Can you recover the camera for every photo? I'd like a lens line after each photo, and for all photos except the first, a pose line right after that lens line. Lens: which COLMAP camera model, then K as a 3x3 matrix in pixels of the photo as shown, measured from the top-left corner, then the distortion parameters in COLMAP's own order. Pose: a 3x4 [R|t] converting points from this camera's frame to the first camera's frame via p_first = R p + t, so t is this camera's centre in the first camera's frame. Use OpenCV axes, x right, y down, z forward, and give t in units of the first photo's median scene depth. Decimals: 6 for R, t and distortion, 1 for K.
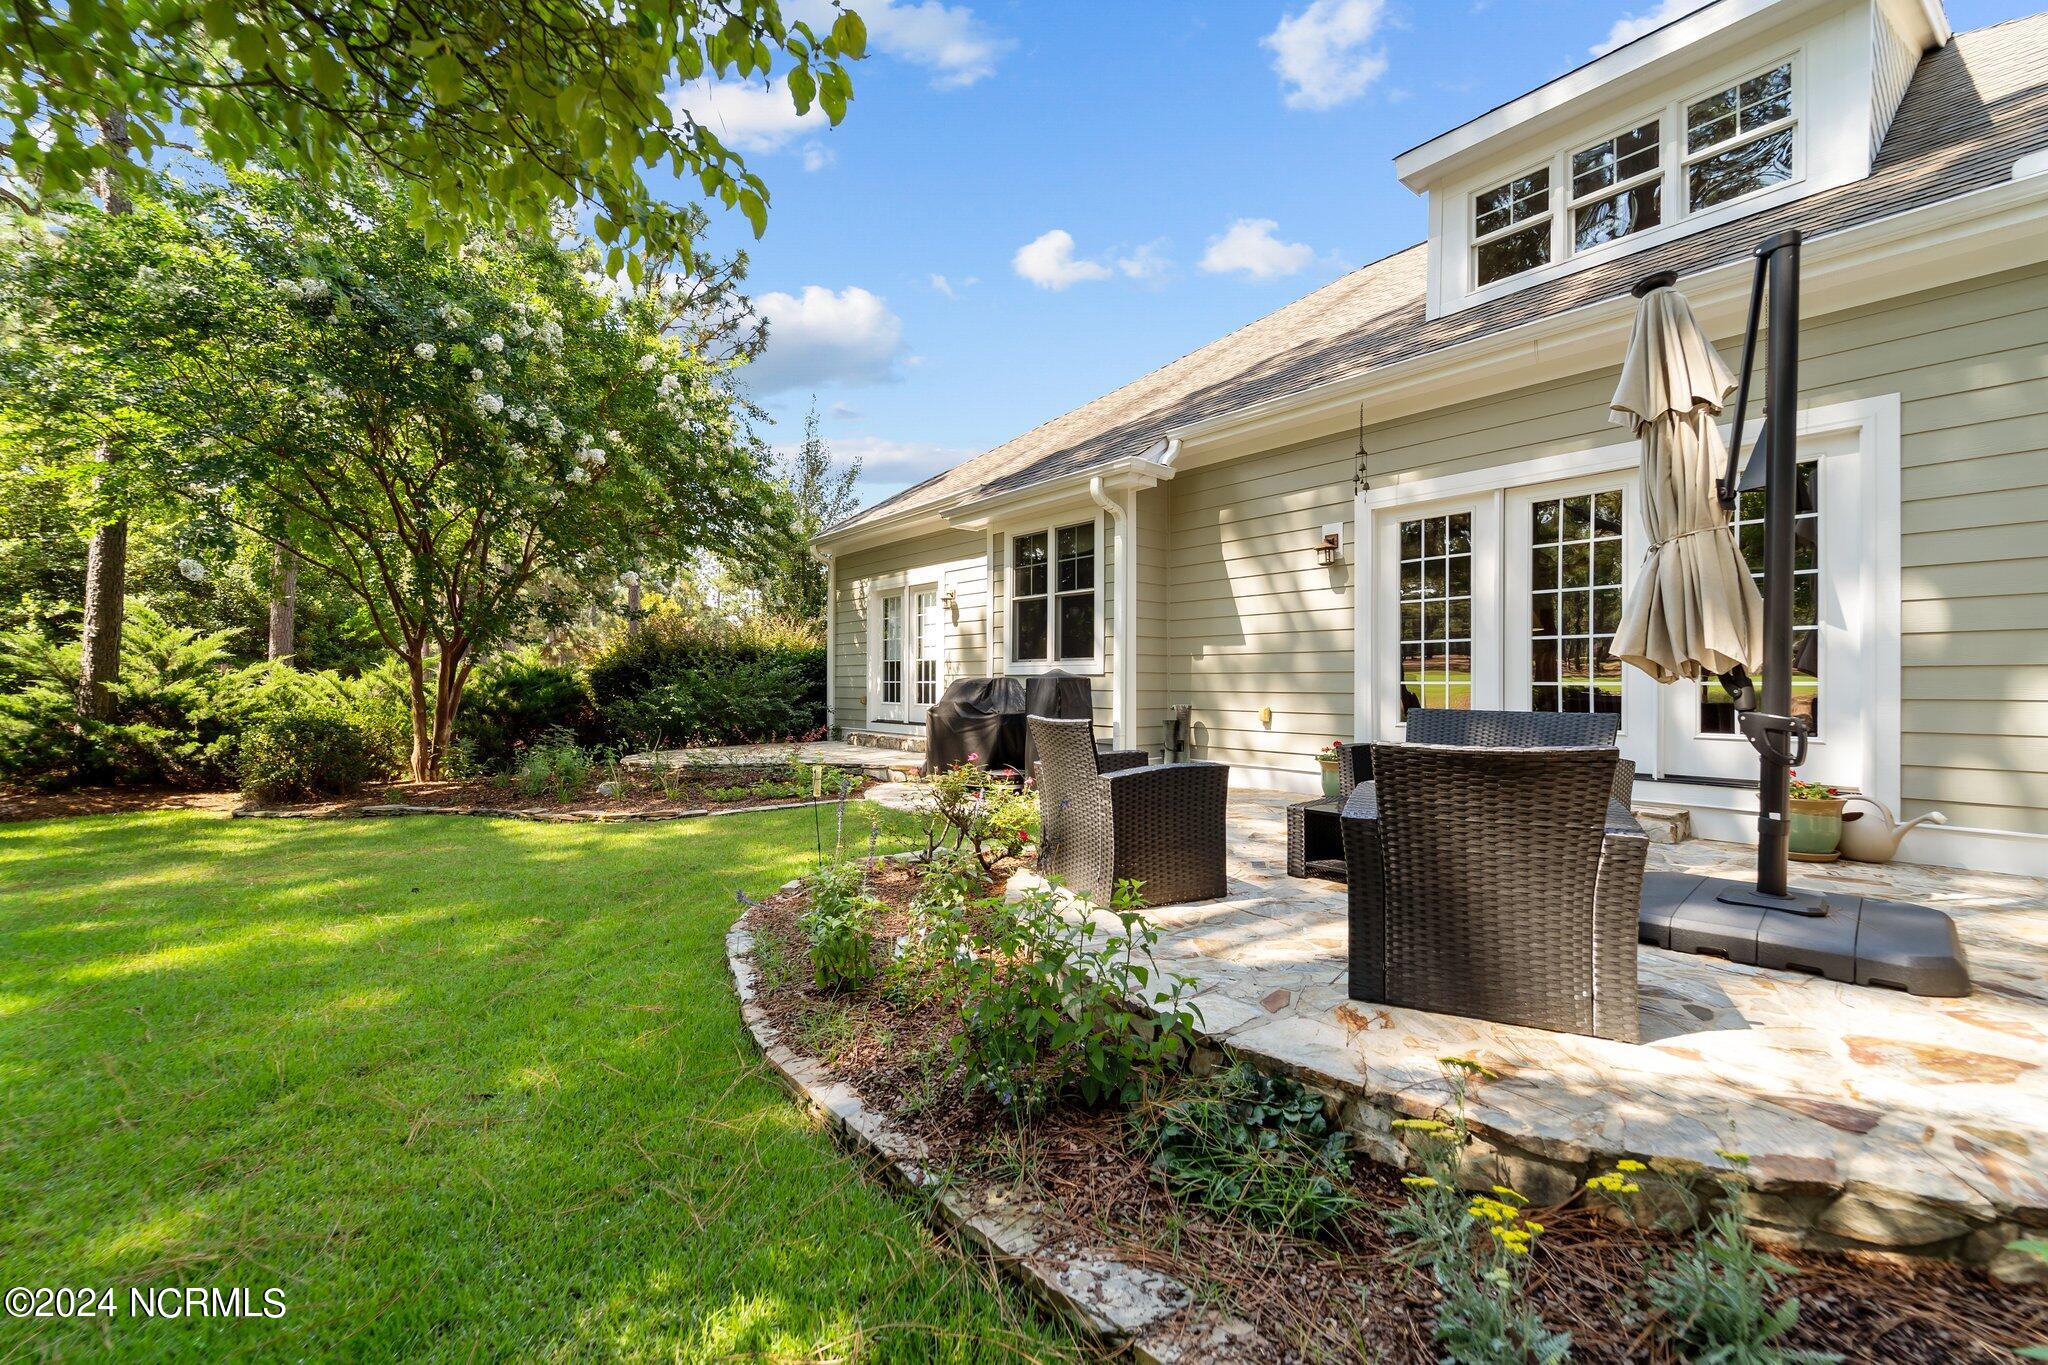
lens RADIAL K [[832.6, 0, 1008.2], [0, 832.6, 682.9], [0, 0, 1]] dist [-0.000756, -0.000023]
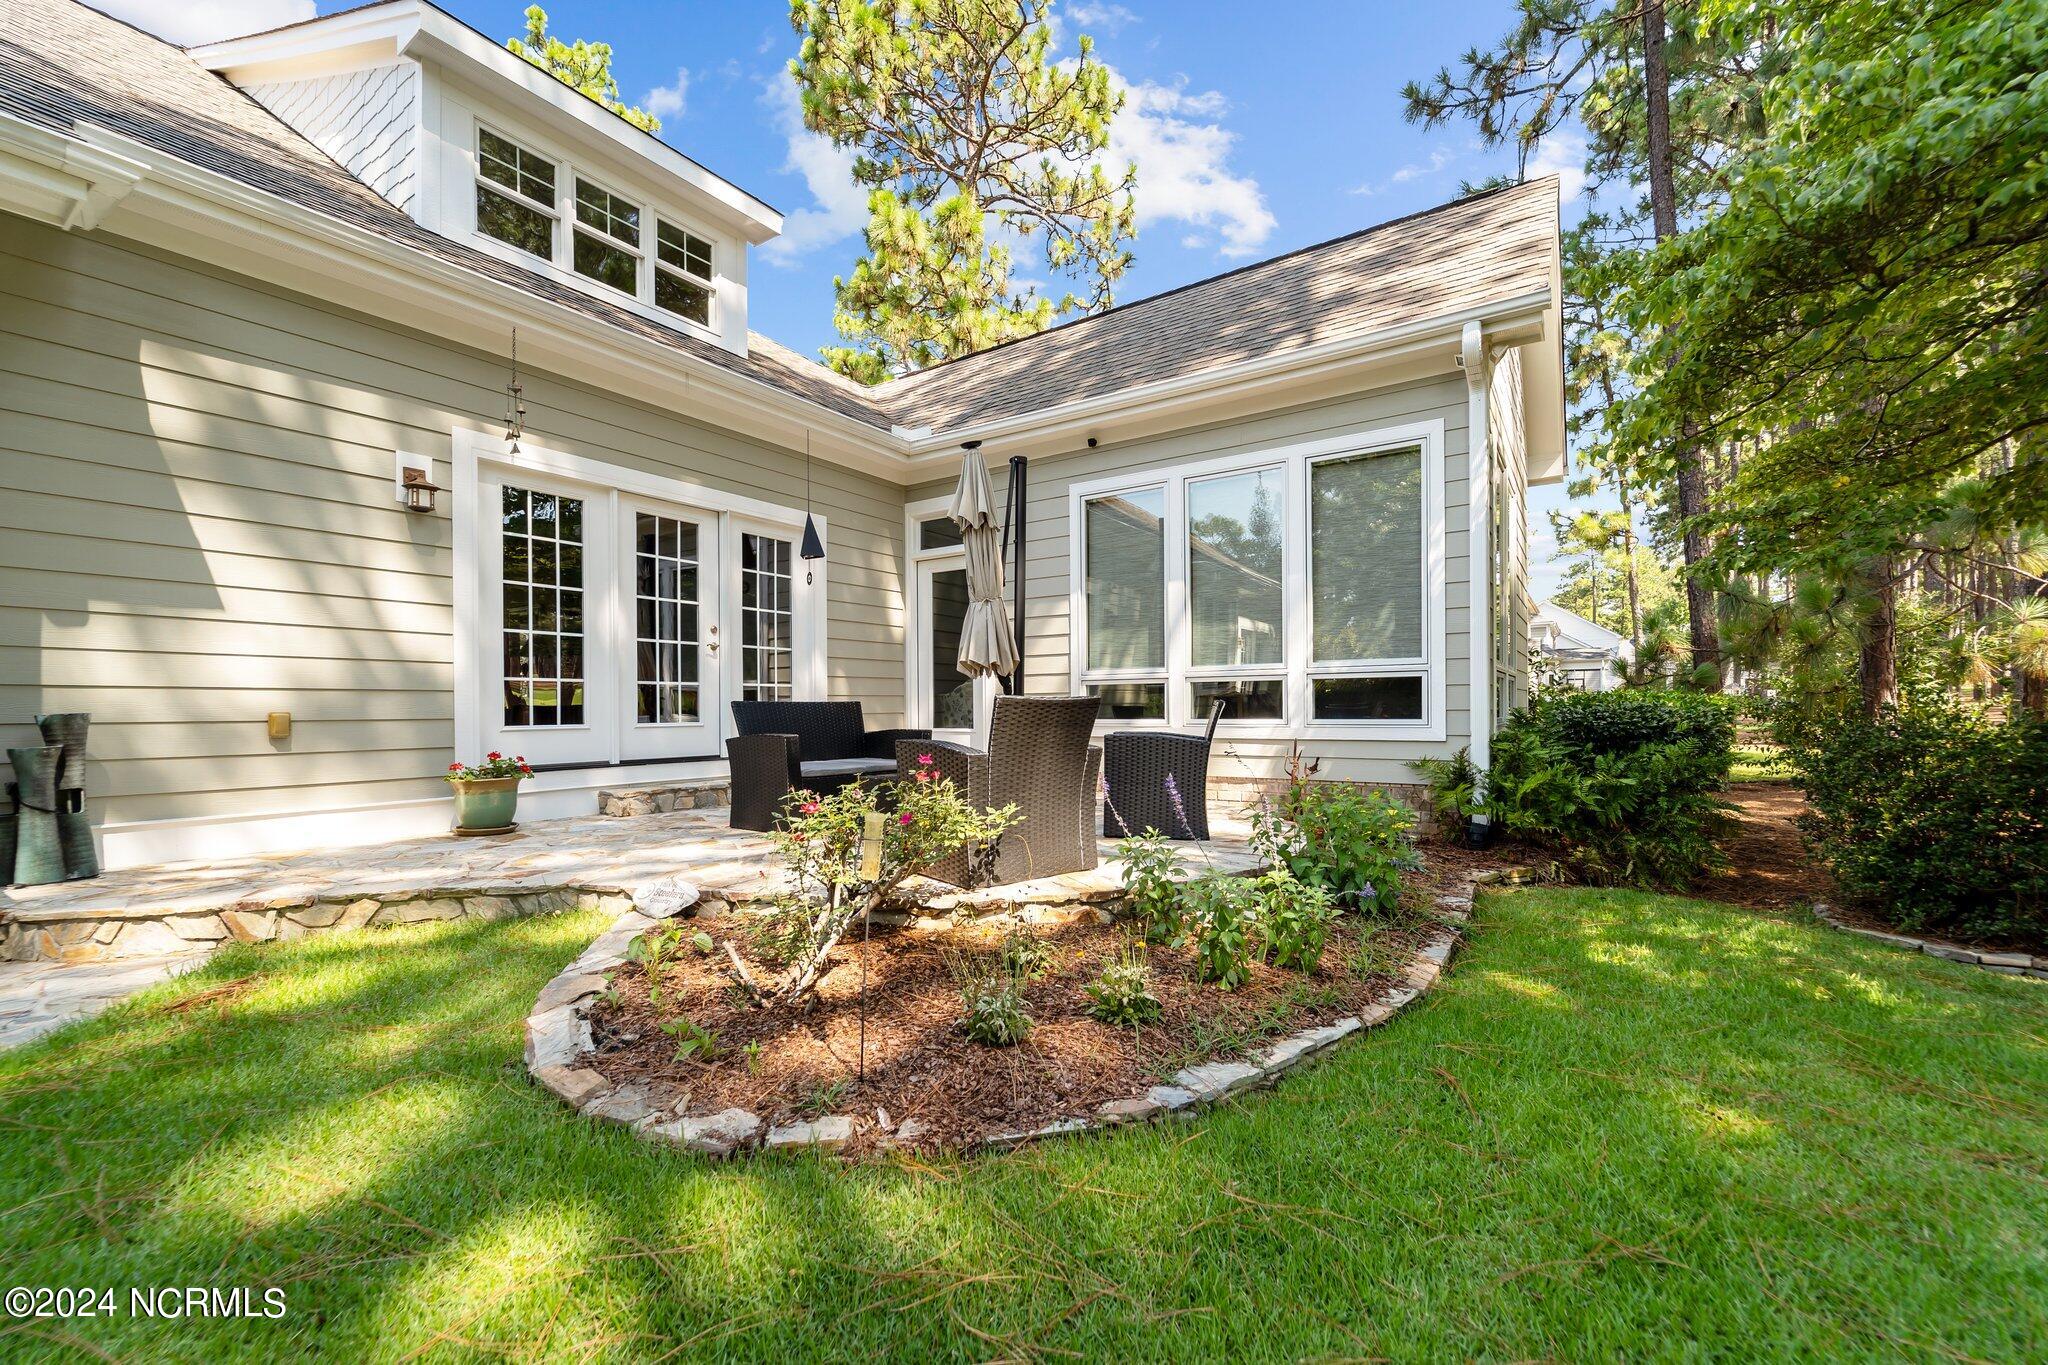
lens RADIAL K [[853.5, 0, 1033.1], [0, 853.5, 708.1], [0, 0, 1]] dist [0.000632, -0.000207]
pose [[-0.287019, 0.002305, 0.957922, -0.468694], [0.007633, 0.999971, -0.000119, 0.031343], [-0.957895, 0.007277, -0.287028, 0.703832]]
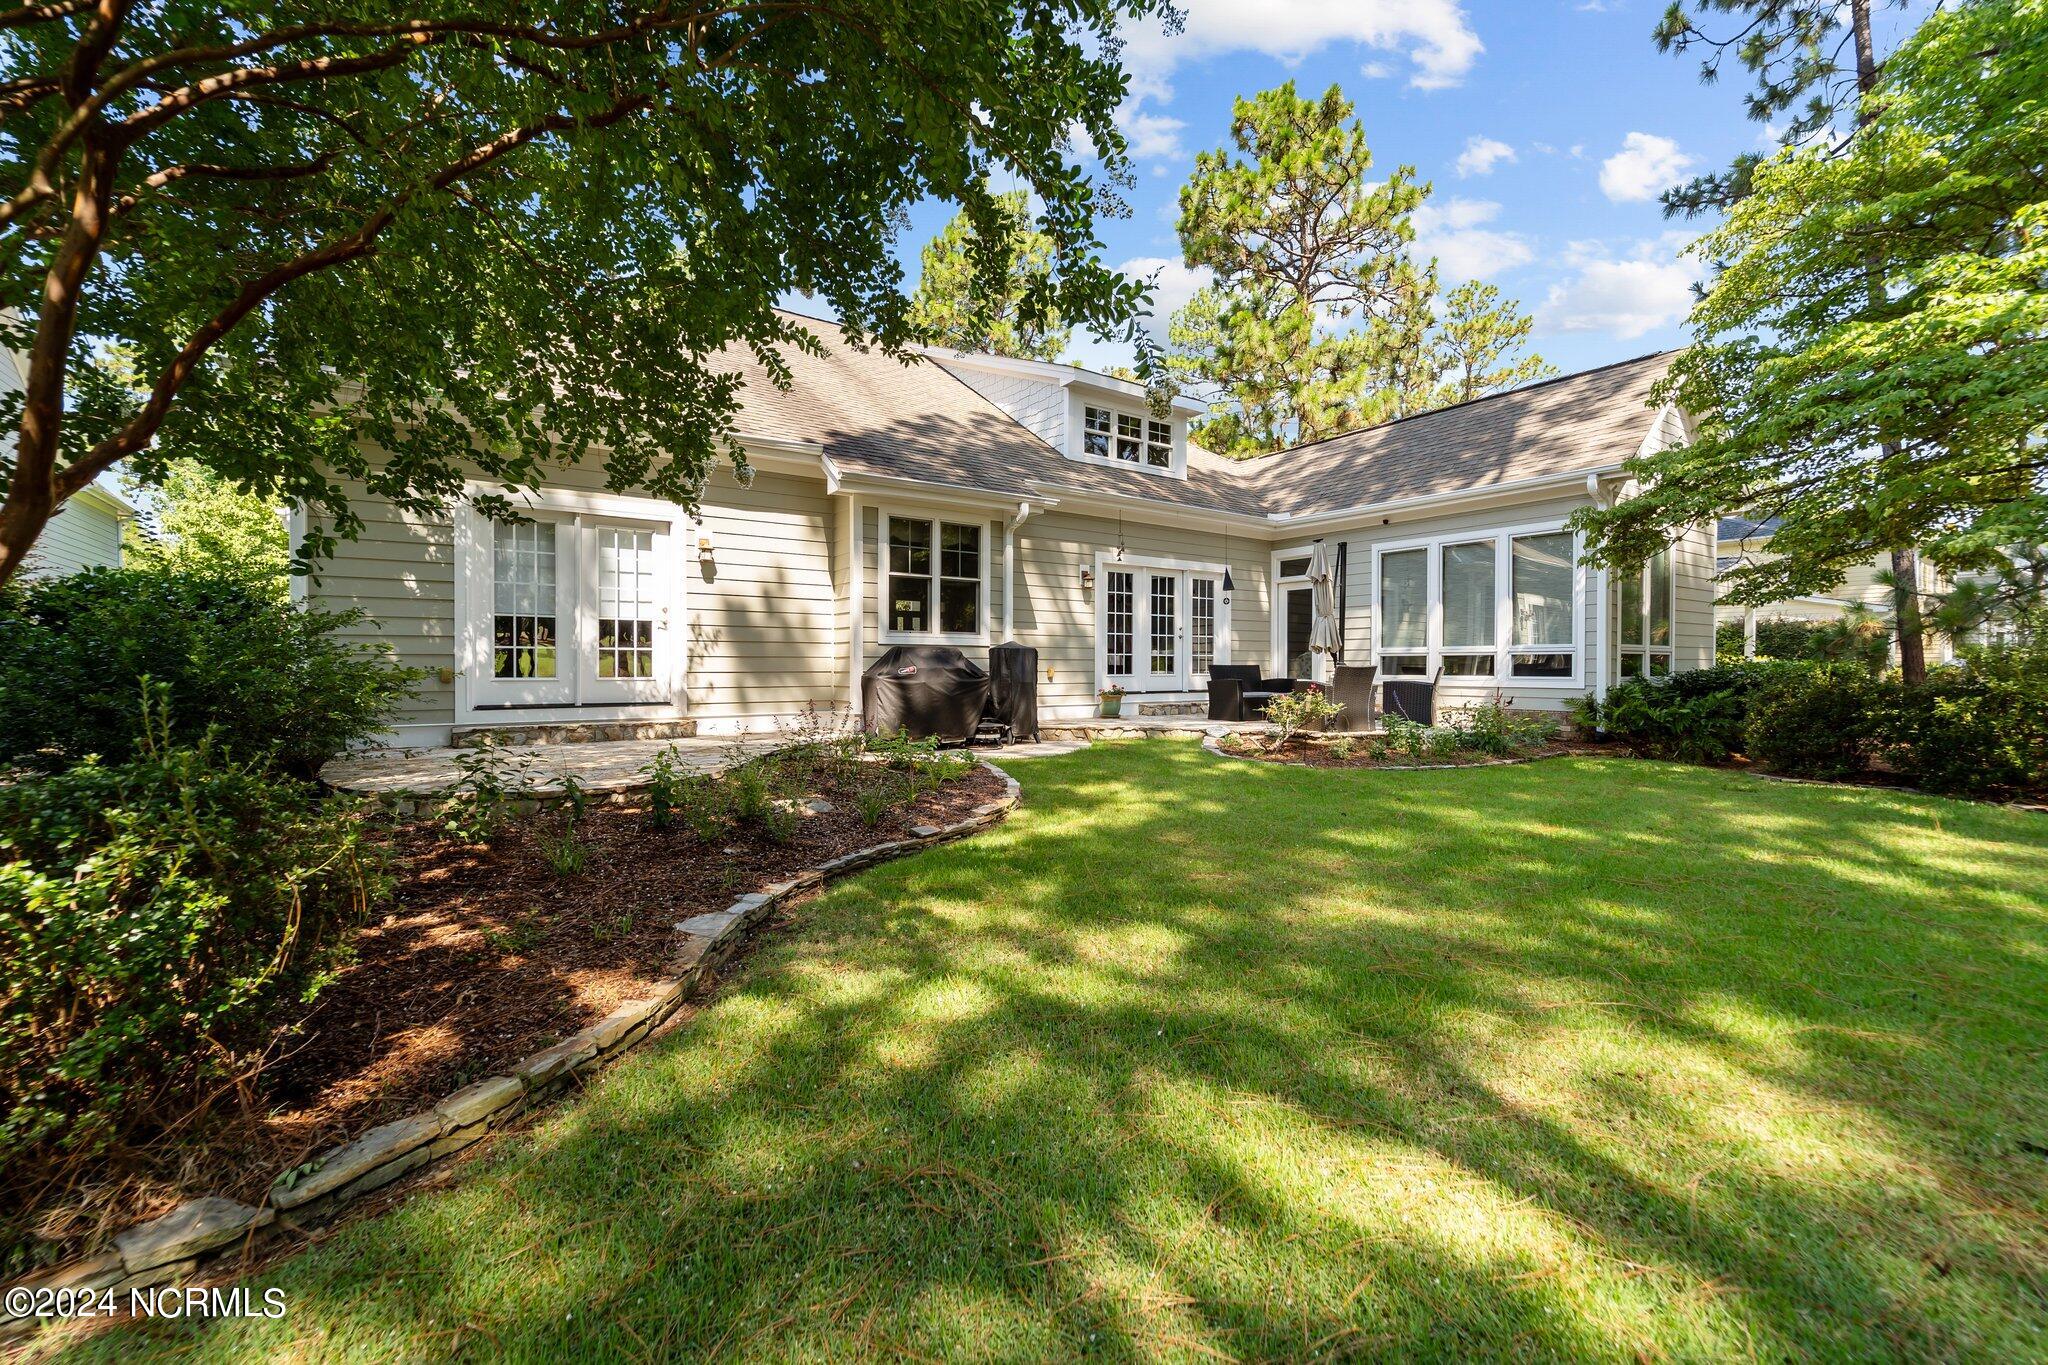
lens RADIAL K [[827.8, 0, 1024.0], [0, 827.8, 682.5], [0, 0, 1]] dist [-0.000564, -0.000044]
pose [[0.078091, -0.021862, 0.996707, -1.402702], [-0.000202, 0.999759, 0.021945, 0.021774], [-0.996946, -0.001915, 0.078067, 0.992135]]
